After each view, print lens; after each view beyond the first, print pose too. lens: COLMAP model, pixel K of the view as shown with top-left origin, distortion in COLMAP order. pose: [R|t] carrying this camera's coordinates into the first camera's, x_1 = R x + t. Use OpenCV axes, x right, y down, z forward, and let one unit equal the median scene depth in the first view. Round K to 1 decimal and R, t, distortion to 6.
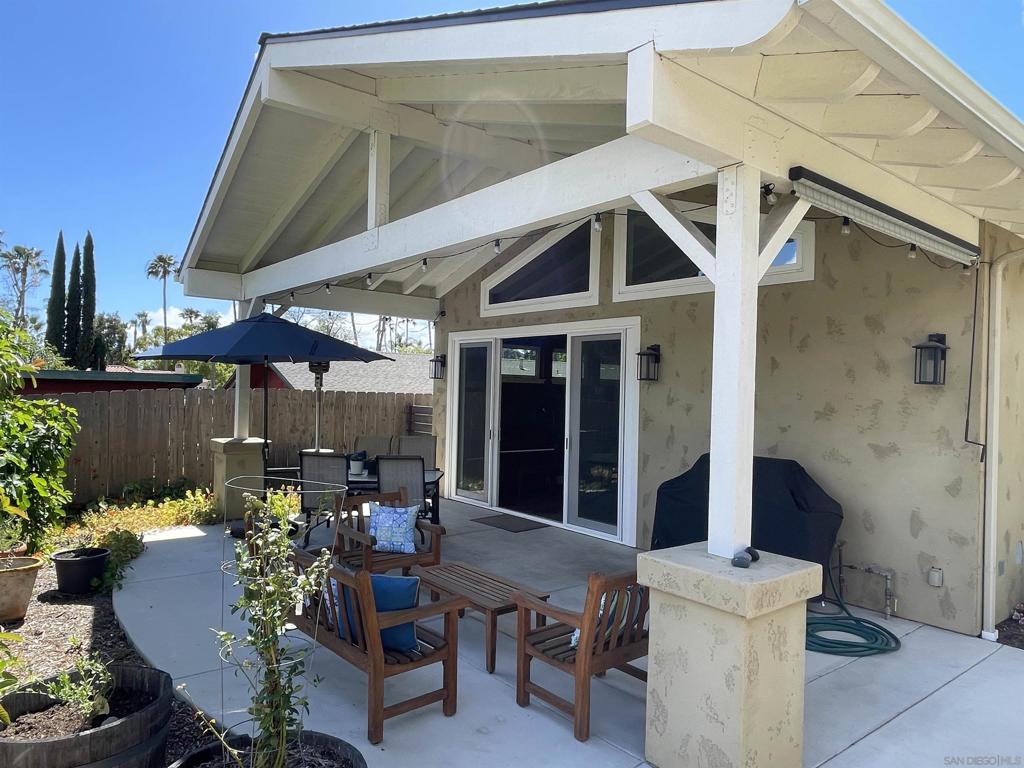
lens RADIAL K [[688.4, 0, 512.0], [0, 688.4, 384.0], [0, 0, 1]] dist [0.004221, -0.003666]
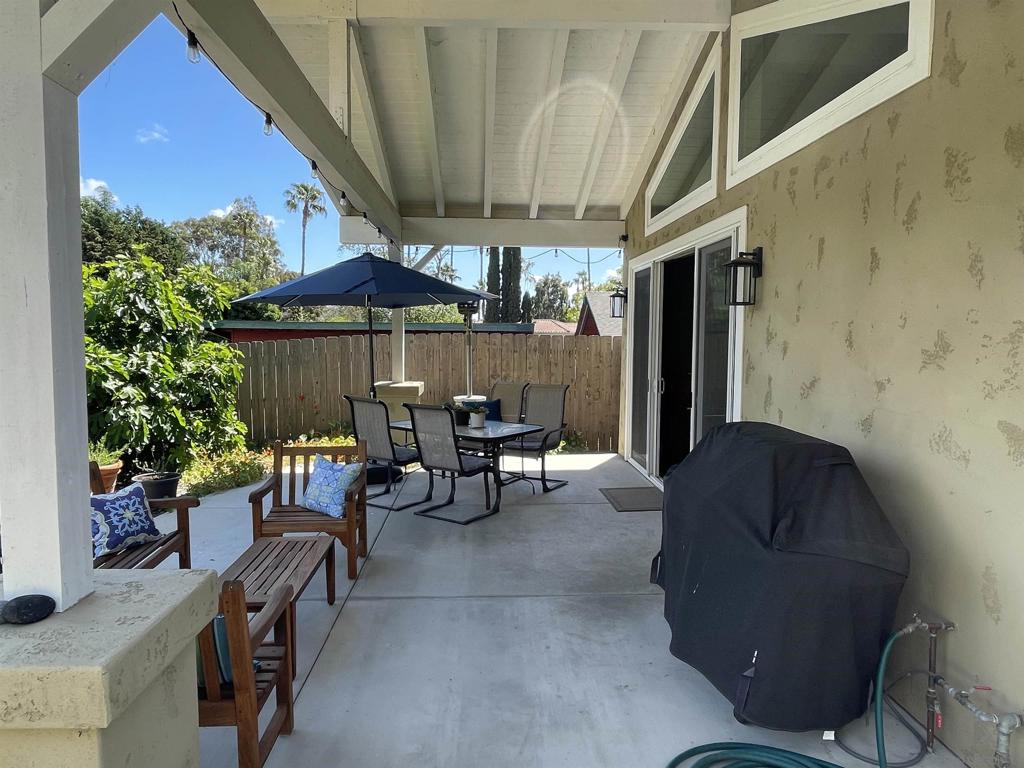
lens RADIAL K [[688.4, 0, 512.0], [0, 688.4, 384.0], [0, 0, 1]] dist [0.004221, -0.003666]
pose [[0.801135, 0.026233, -0.597908, 0.399926], [0.016624, 0.997678, 0.066047, 0.021048], [0.598252, -0.062852, 0.798839, 0.346046]]
